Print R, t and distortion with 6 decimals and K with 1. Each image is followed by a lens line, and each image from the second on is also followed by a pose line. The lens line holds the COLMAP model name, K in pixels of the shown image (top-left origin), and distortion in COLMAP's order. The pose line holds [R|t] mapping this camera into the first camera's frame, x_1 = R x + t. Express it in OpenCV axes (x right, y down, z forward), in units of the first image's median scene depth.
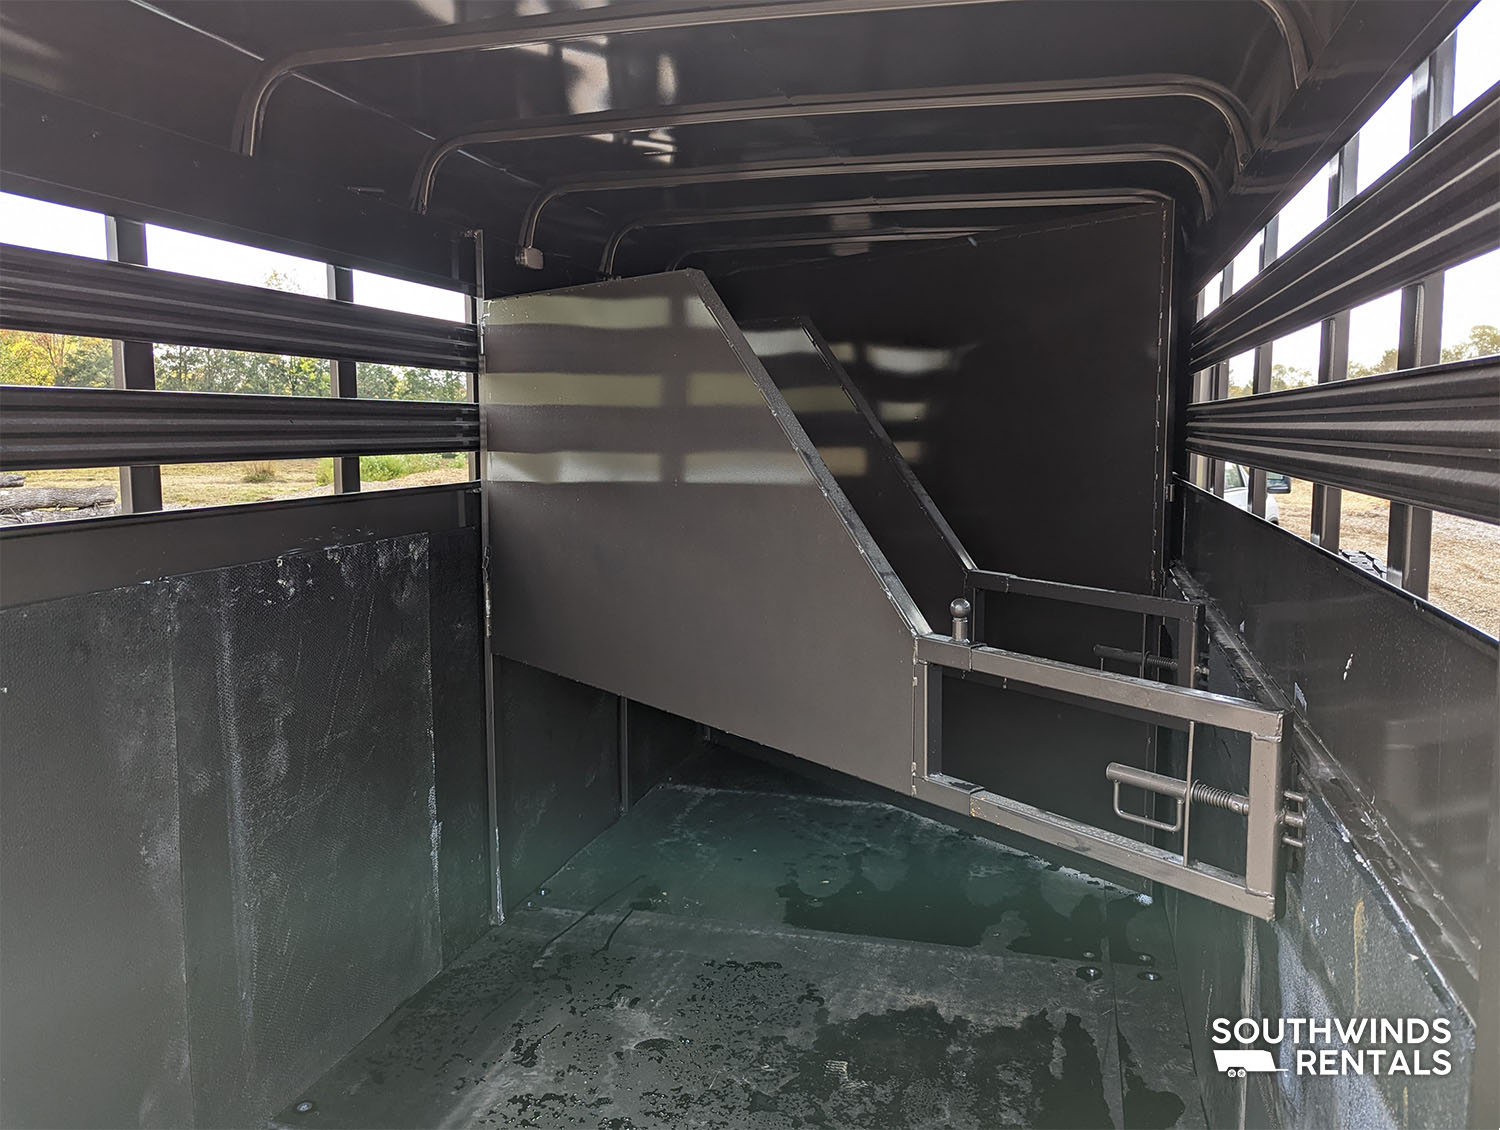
lens RADIAL K [[1224.6, 0, 750.0], [0, 1224.6, 565.0], [0, 0, 1]] dist [-0.001705, -0.000466]
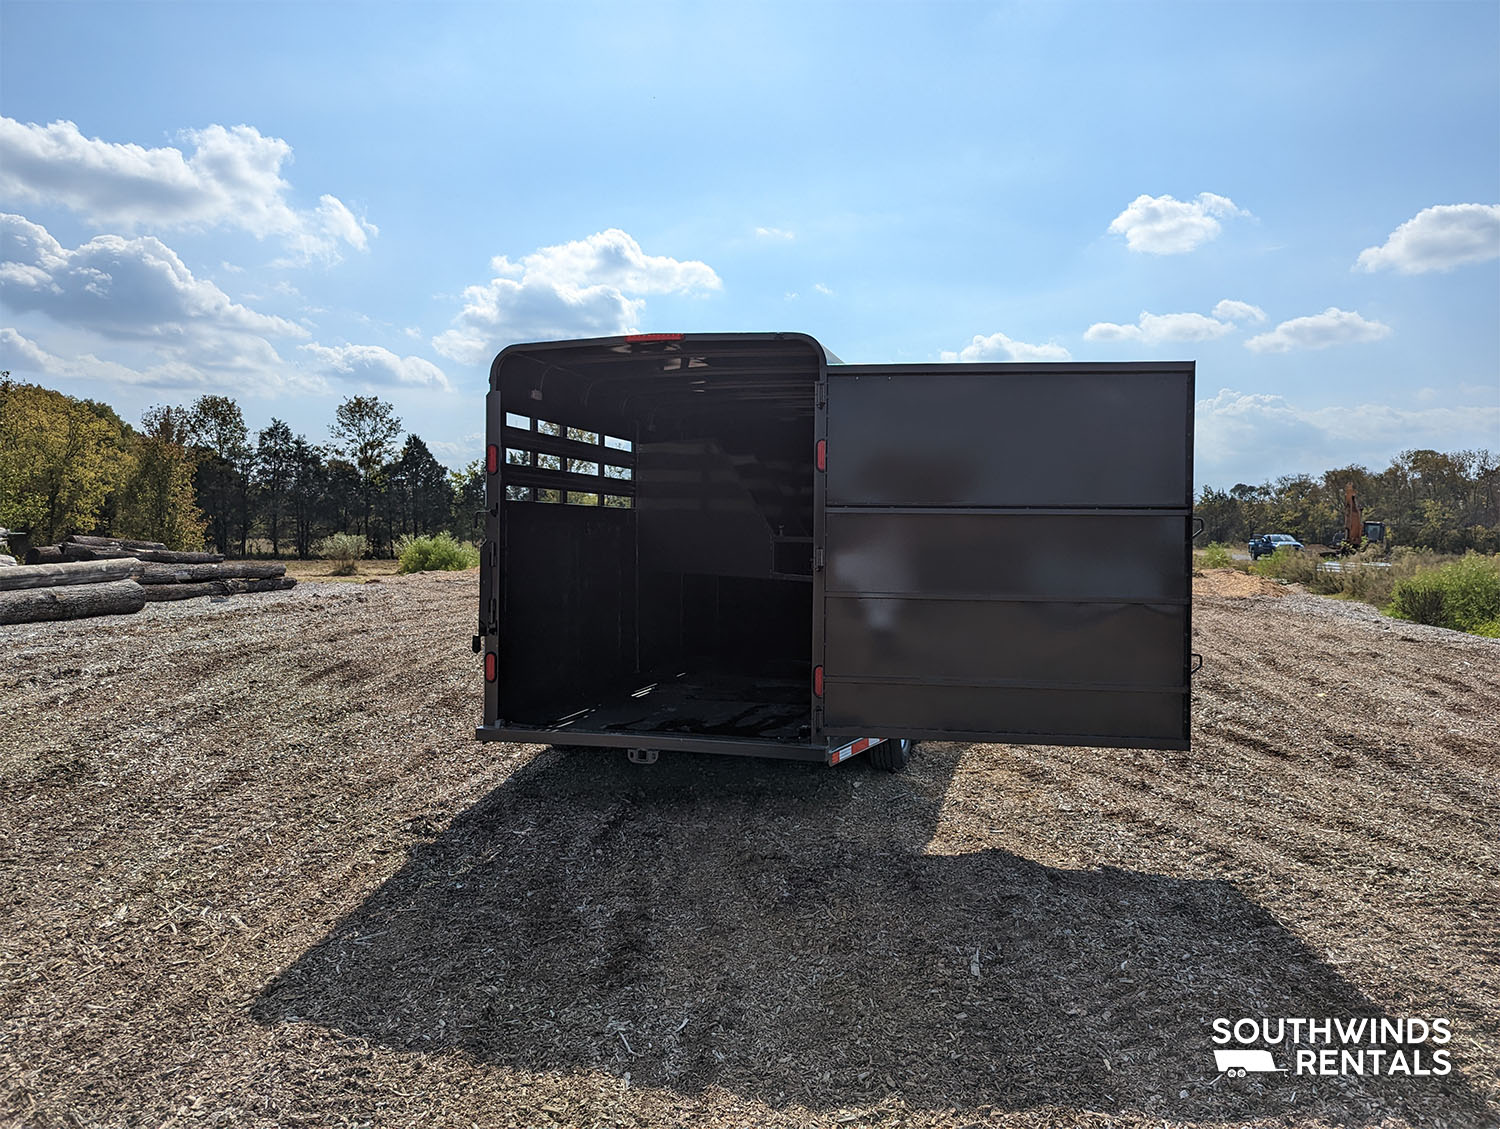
lens RADIAL K [[1054.1, 0, 750.0], [0, 1054.1, 564.5], [0, 0, 1]] dist [0.059256, -0.050864]
pose [[0.999983, 0.003506, -0.004602, 0.051106], [-0.003879, 0.996484, -0.083699, 0.250560], [0.004292, 0.083716, 0.996480, -1.334753]]
